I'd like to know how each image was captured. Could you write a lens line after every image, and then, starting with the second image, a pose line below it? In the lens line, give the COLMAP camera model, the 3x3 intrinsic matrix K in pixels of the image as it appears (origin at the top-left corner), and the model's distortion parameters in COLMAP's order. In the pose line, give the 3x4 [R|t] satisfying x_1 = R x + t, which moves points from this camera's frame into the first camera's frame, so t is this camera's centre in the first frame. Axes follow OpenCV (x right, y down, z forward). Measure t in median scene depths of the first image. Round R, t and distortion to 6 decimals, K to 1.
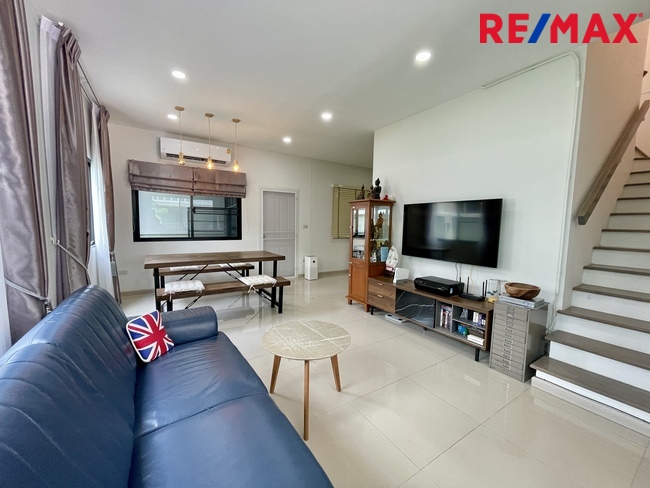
lens RADIAL K [[265.5, 0, 323.6], [0, 265.5, 245.7], [0, 0, 1]] dist [0.002346, 0.000428]
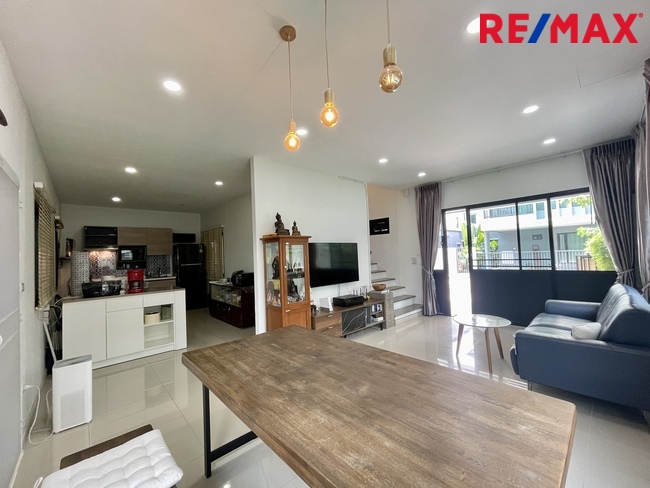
lens RADIAL K [[265.5, 0, 323.6], [0, 265.5, 245.7], [0, 0, 1]] dist [0.002346, 0.000428]
pose [[-0.176633, 0.027200, 0.983901, -0.917828], [0.120273, 0.992724, -0.005852, -0.143819], [-0.976901, 0.117303, -0.178619, 1.295369]]
